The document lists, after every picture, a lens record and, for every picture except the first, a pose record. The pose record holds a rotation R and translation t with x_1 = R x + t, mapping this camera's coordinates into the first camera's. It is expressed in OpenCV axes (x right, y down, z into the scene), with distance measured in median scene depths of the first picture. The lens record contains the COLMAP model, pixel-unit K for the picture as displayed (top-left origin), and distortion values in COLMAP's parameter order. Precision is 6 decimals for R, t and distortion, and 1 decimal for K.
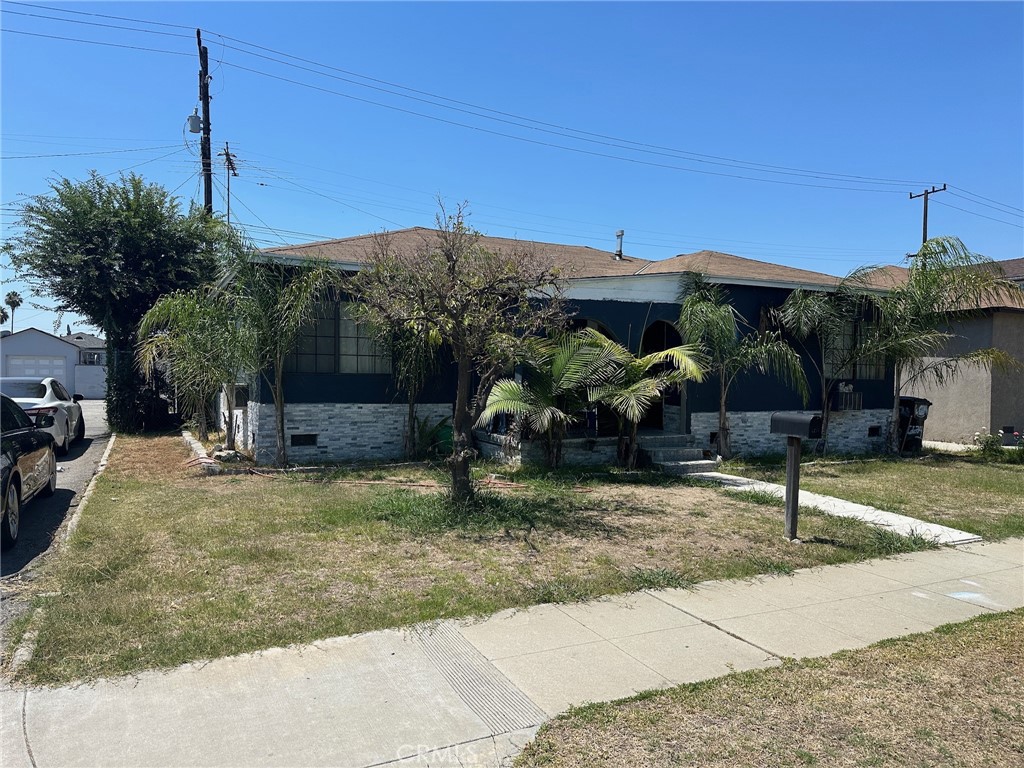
lens RADIAL K [[706.4, 0, 497.1], [0, 706.4, 394.6], [0, 0, 1]] dist [0.007128, 0.000586]
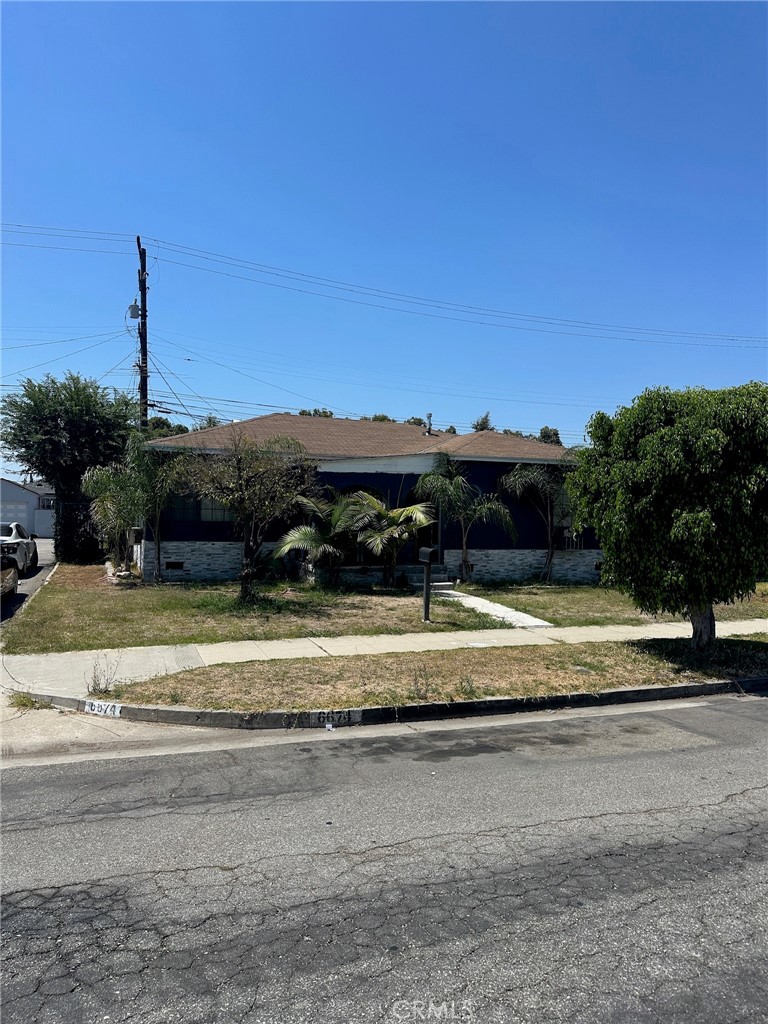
lens RADIAL K [[706.4, 0, 384.0], [0, 706.4, 512.0], [0, 0, 1]] dist [0.007128, 0.000586]
pose [[0.996613, 0.003559, -0.082159, 0.282432], [-0.006443, 0.999371, -0.034872, -0.000088], [0.081983, 0.035284, 0.996009, -0.449475]]
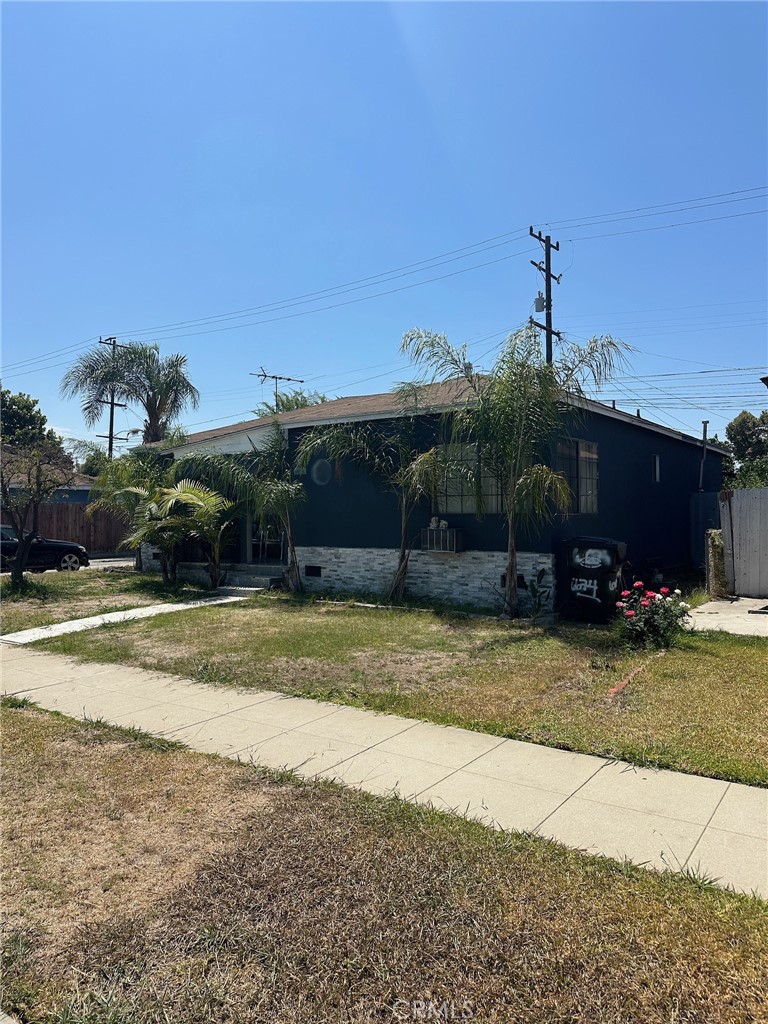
lens RADIAL K [[734.3, 0, 384.0], [0, 734.3, 512.0], [0, 0, 1]] dist [0.003609, 0.000160]
pose [[0.482654, -0.021606, -0.875544, 1.410348], [-0.017803, 0.999247, -0.034472, 0.009168], [0.875630, 0.032226, 0.481906, 0.593954]]
